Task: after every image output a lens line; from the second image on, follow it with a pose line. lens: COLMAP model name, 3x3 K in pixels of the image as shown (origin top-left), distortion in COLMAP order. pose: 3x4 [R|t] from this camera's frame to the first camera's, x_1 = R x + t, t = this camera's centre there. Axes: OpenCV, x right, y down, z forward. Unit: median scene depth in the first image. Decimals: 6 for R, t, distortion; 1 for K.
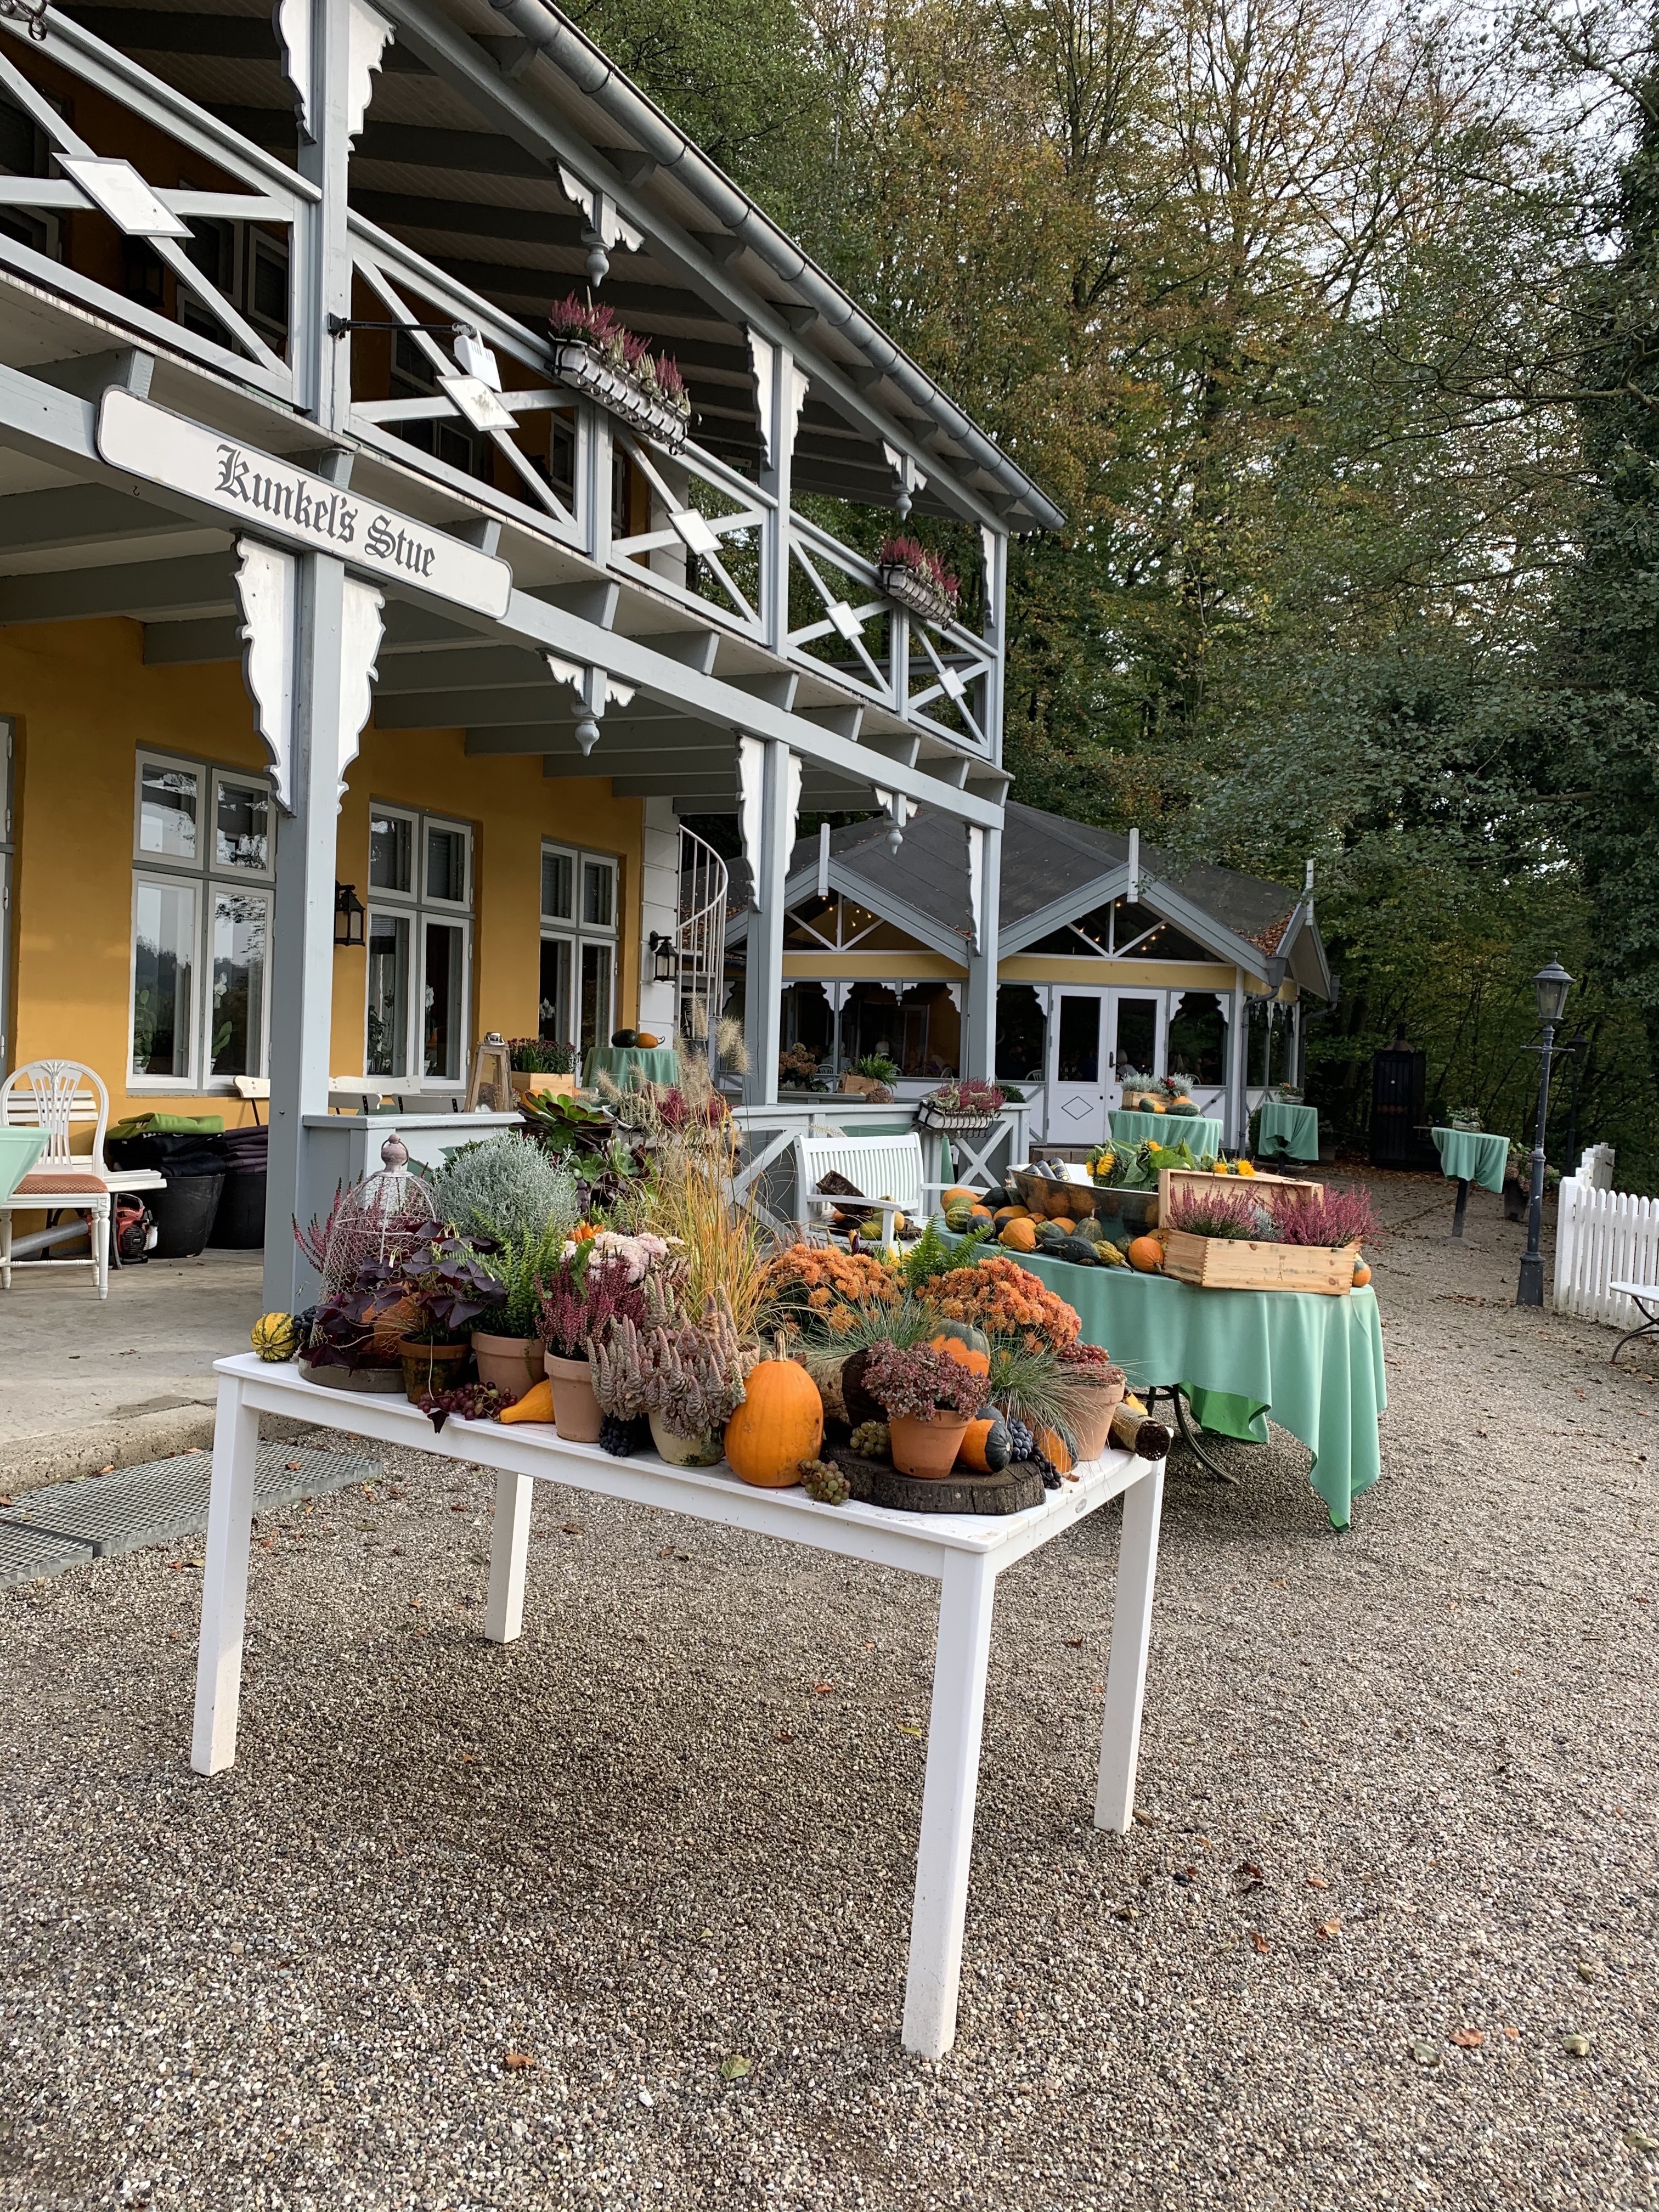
lens RADIAL K [[1654.4, 0, 829.5], [0, 1654.4, 1106.0], [0, 0, 1]] dist [-0.000764, -0.001173]
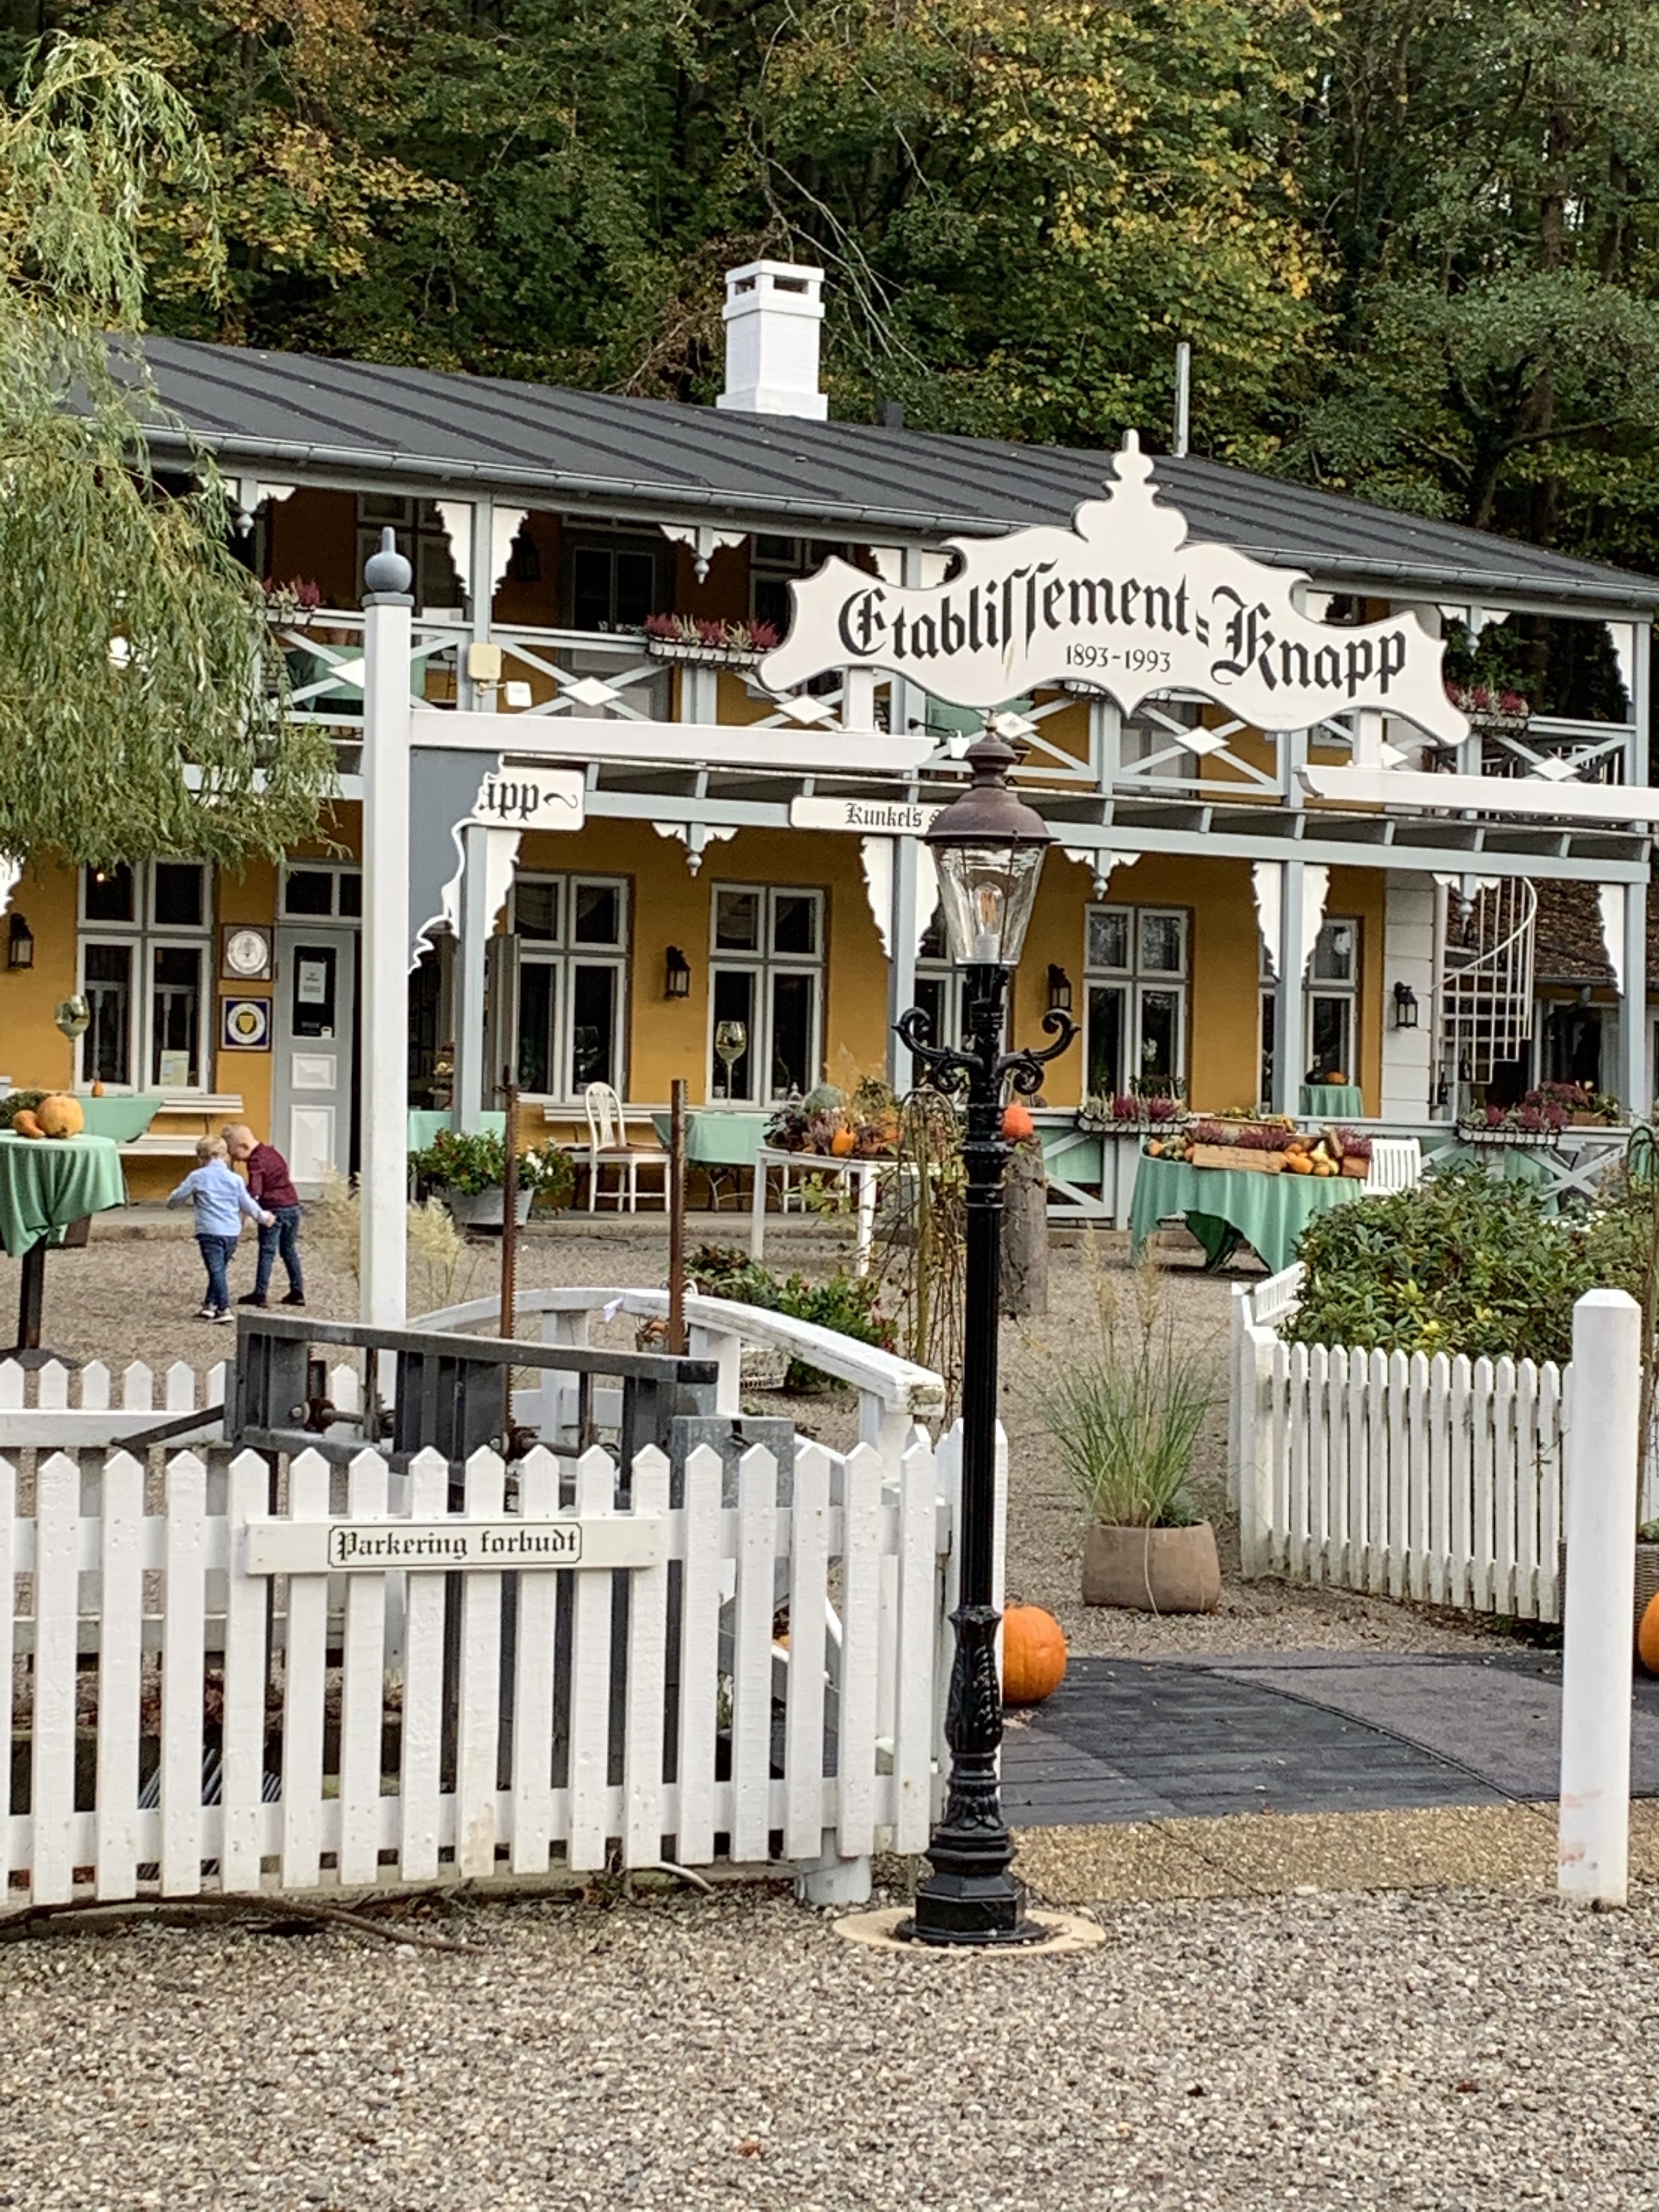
lens RADIAL K [[4574.8, 0, 829.5], [0, 4574.8, 1106.0], [0, 0, 1]] dist [0.005370, -0.001028]
pose [[0.821544, -0.024339, -0.569626, 2.290079], [-0.007968, 0.998501, -0.054155, 0.251888], [0.570090, 0.049029, 0.820118, -2.979322]]
